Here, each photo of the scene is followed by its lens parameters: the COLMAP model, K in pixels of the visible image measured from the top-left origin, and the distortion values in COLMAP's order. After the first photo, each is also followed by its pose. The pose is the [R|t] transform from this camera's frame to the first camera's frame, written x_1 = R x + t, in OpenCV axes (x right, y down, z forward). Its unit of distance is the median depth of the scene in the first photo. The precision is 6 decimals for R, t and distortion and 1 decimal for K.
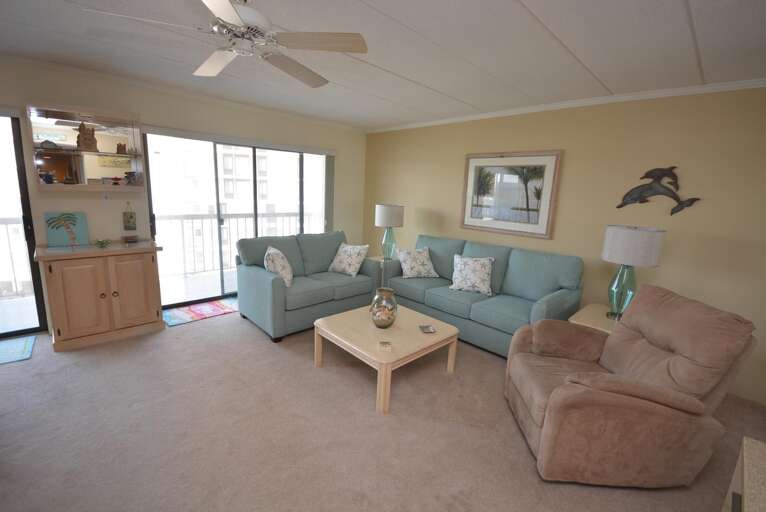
lens RADIAL K [[337.7, 0, 390.6], [0, 337.7, 250.9], [0, 0, 1]] dist [0.003240, -0.010281]
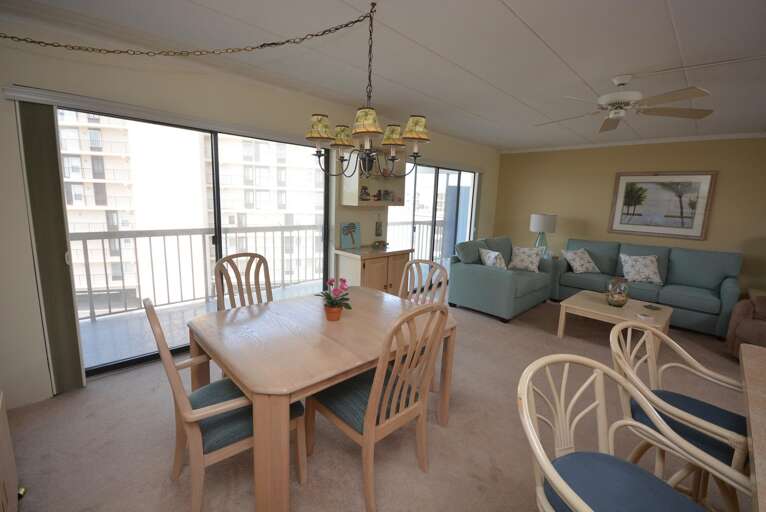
lens RADIAL K [[337.7, 0, 385.3], [0, 337.7, 255.1], [0, 0, 1]] dist [0.003240, -0.010281]
pose [[0.999632, -0.012487, 0.024080, -0.737283], [0.012813, 0.999828, -0.013426, 0.022810], [-0.023908, 0.013730, 0.999620, -0.231273]]
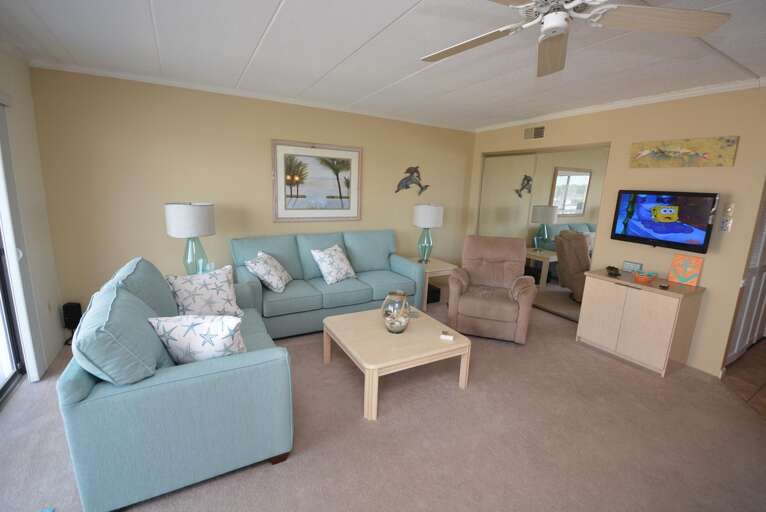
lens RADIAL K [[337.7, 0, 370.4], [0, 337.7, 250.5], [0, 0, 1]] dist [0.003240, -0.010281]
pose [[0.263547, -0.211958, 0.941072, -0.681088], [0.152504, 0.972448, 0.176316, -0.134076], [-0.952515, 0.097050, 0.288611, 0.594420]]
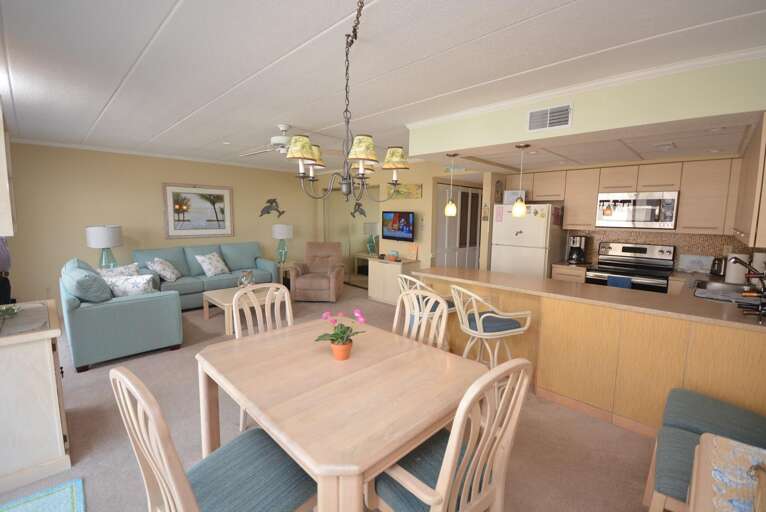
lens RADIAL K [[337.7, 0, 378.3], [0, 337.7, 251.6], [0, 0, 1]] dist [0.003240, -0.010281]
pose [[-0.030913, -0.152216, 0.987864, -1.279710], [0.168728, 0.973357, 0.155261, -0.099078], [-0.985178, 0.171480, -0.004406, 0.257732]]
